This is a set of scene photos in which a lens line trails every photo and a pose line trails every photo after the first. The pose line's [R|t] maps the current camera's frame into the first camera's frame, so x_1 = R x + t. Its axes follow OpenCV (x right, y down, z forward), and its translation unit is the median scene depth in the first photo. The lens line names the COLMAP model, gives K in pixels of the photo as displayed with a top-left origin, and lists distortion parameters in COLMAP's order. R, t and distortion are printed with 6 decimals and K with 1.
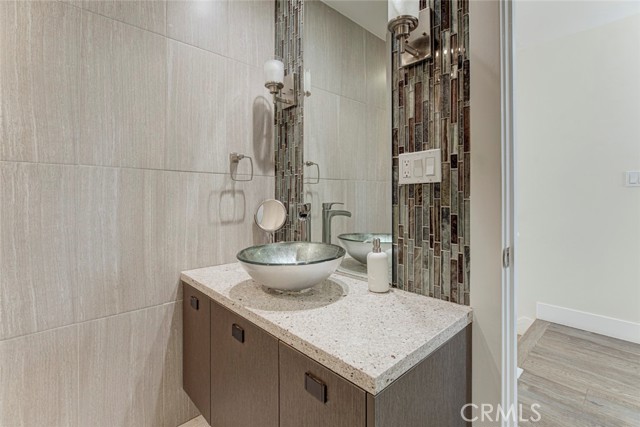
lens RADIAL K [[281.6, 0, 318.2], [0, 281.6, 191.9], [0, 0, 1]] dist [0.001091, 0.000069]
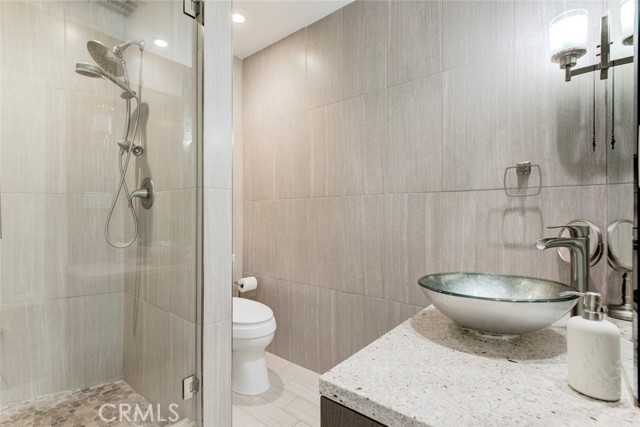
lens RADIAL K [[297.9, 0, 319.9], [0, 297.9, 210.0], [0, 0, 1]] dist [-0.002426, -0.000109]
pose [[0.178359, -0.018537, -0.983791, 0.537195], [0.012784, 0.999782, -0.016520, 0.009378], [0.983882, -0.009631, 0.178557, 0.316568]]
